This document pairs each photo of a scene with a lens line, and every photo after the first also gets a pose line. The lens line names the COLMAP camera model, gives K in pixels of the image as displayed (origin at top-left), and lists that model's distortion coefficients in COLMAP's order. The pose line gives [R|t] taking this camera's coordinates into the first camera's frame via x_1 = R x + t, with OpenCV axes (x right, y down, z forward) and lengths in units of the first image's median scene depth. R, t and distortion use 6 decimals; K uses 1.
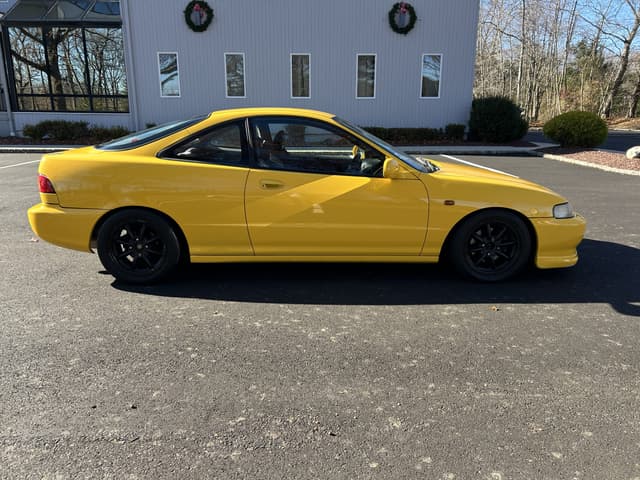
lens RADIAL K [[483.0, 0, 323.4], [0, 483.0, 239.0], [0, 0, 1]] dist [0.048294, -0.051951]
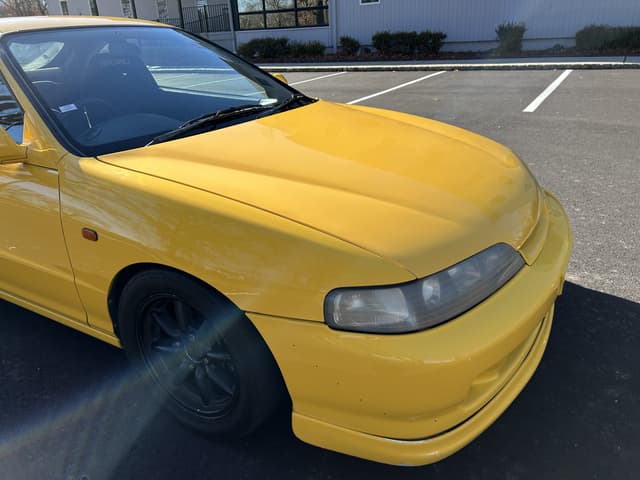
lens RADIAL K [[483.0, 0, 316.8], [0, 483.0, 233.4], [0, 0, 1]] dist [0.048294, -0.051951]
pose [[0.842209, 0.164013, -0.513599, 0.621285], [-0.080134, 0.980105, 0.181582, -0.161773], [0.533162, -0.111773, 0.838597, 0.724173]]
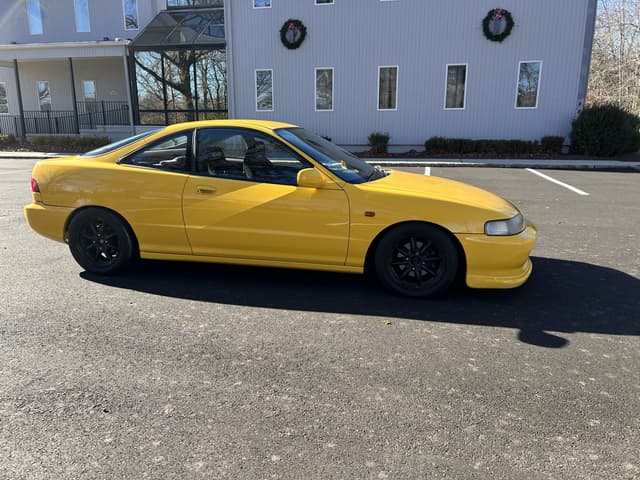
lens RADIAL K [[483.0, 0, 322.7], [0, 483.0, 242.5], [0, 0, 1]] dist [0.048294, -0.051951]
pose [[0.968561, 0.054043, -0.242837, 0.395570], [-0.058207, 0.998254, -0.009997, -0.000413], [0.241872, 0.023818, 0.970016, 0.015786]]
